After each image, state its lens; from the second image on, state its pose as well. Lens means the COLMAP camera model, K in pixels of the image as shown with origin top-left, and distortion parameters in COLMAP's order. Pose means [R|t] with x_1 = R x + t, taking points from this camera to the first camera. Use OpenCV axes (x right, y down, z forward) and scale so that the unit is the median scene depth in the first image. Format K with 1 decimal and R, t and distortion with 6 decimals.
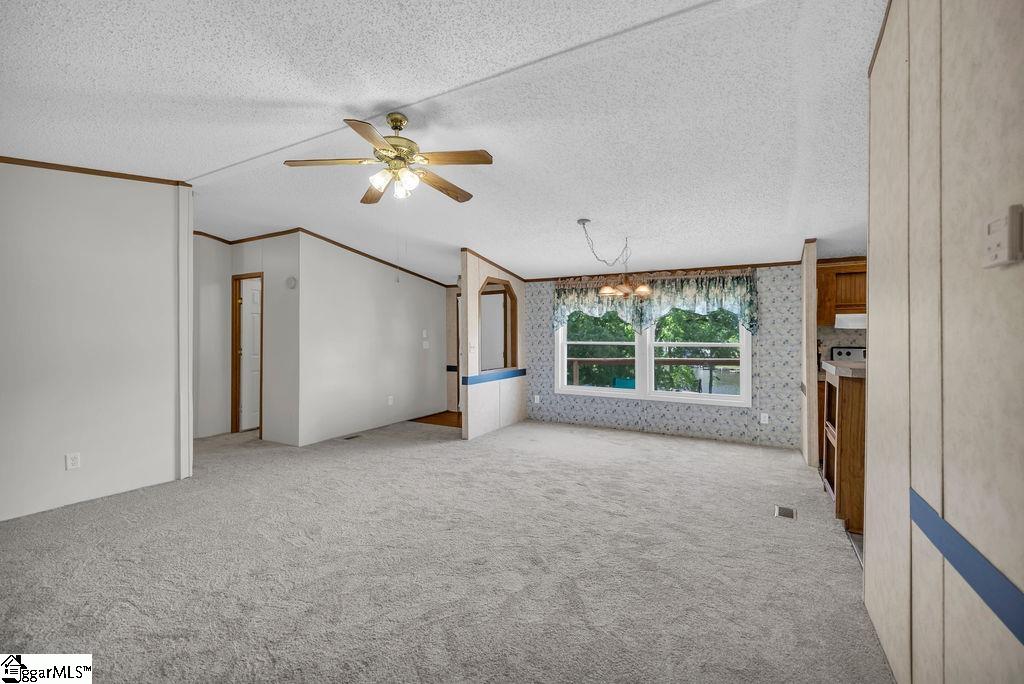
lens RADIAL K [[436.9, 0, 505.7], [0, 436.9, 340.3], [0, 0, 1]] dist [0.002894, -0.000619]
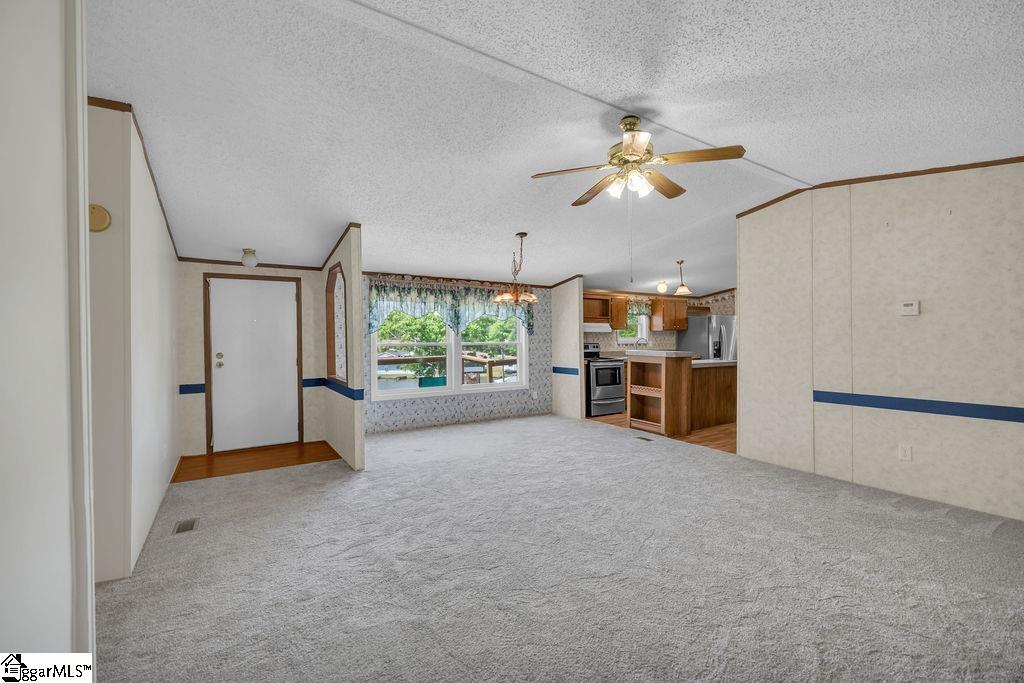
lens RADIAL K [[436.9, 0, 513.1], [0, 436.9, 338.2], [0, 0, 1]] dist [0.002894, -0.000619]
pose [[0.455896, -0.004076, 0.890024, -0.627153], [0.013635, 0.999904, -0.002405, -0.001475], [-0.889929, 0.013232, 0.455908, 0.381587]]
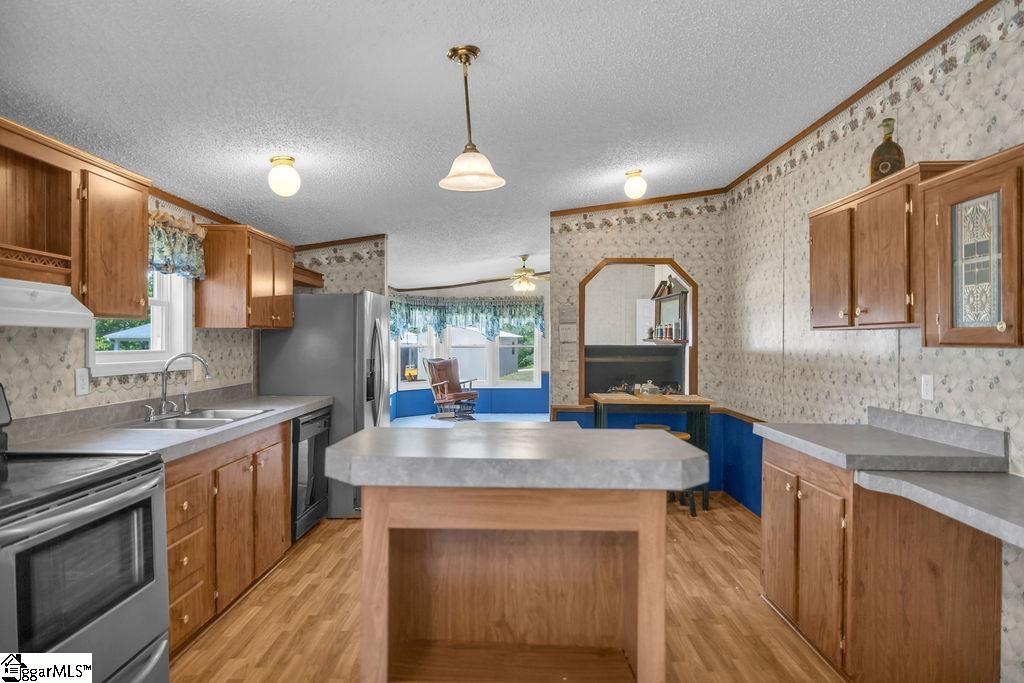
lens RADIAL K [[595.5, 0, 514.4], [0, 595.5, 341.4], [0, 0, 1]] dist [-0.004011, -0.000769]
pose [[-0.504083, -0.001489, 0.863654, 0.242686], [0.005256, 0.999975, 0.004792, -0.011684], [-0.863639, 0.006954, -0.504063, 0.681610]]
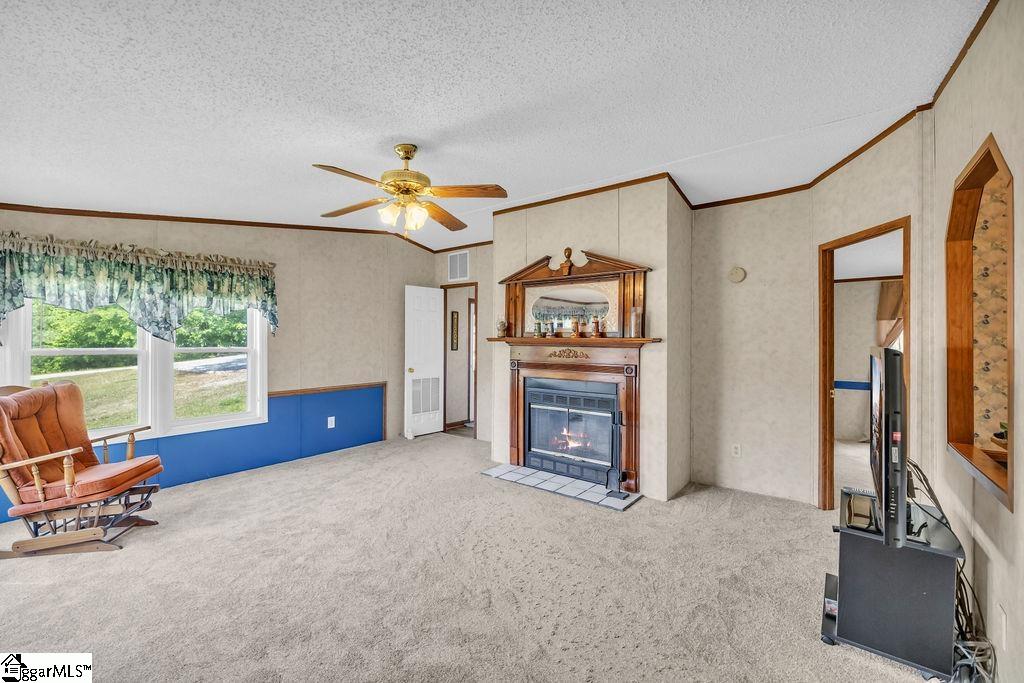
lens RADIAL K [[436.9, 0, 511.2], [0, 436.9, 341.4], [0, 0, 1]] dist [0.002894, -0.000619]
pose [[-0.990529, -0.001394, 0.137300, 1.259430], [-0.000487, 0.999978, 0.006634, -0.007856], [-0.137306, 0.006504, -0.990507, 0.394060]]
